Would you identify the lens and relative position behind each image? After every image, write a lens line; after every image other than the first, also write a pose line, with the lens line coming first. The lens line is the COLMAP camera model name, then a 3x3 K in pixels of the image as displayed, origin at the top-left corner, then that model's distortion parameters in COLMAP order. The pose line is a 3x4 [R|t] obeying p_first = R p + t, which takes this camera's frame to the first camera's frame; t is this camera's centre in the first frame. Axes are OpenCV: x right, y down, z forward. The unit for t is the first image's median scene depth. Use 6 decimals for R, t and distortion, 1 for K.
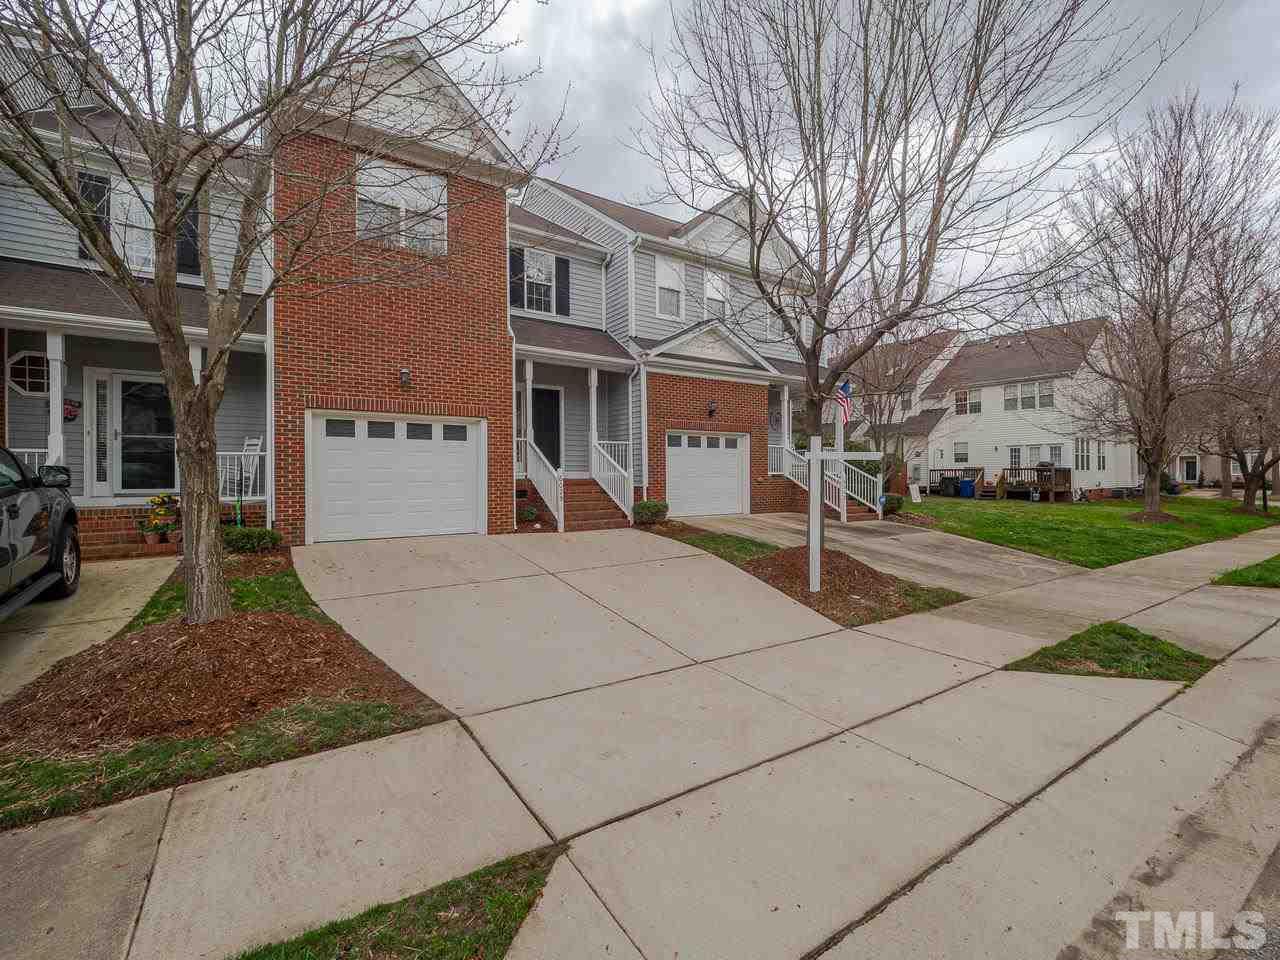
lens RADIAL K [[567.8, 0, 618.8], [0, 567.8, 478.0], [0, 0, 1]] dist [-0.003226, -0.000934]
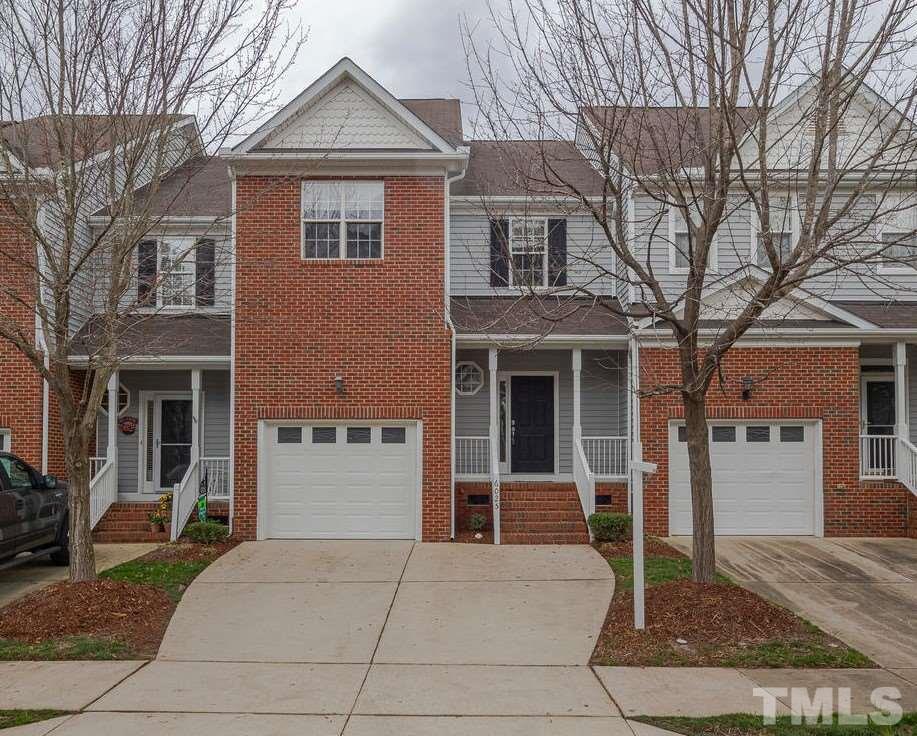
lens RADIAL K [[843.3, 0, 458.5], [0, 843.3, 441.6], [0, 0, 1]] dist [0.005889, 0.004525]
pose [[0.819802, -0.012080, -0.572520, 0.713028], [-0.005260, 0.999576, -0.028622, -0.031195], [0.572623, 0.026475, 0.819391, -0.140482]]
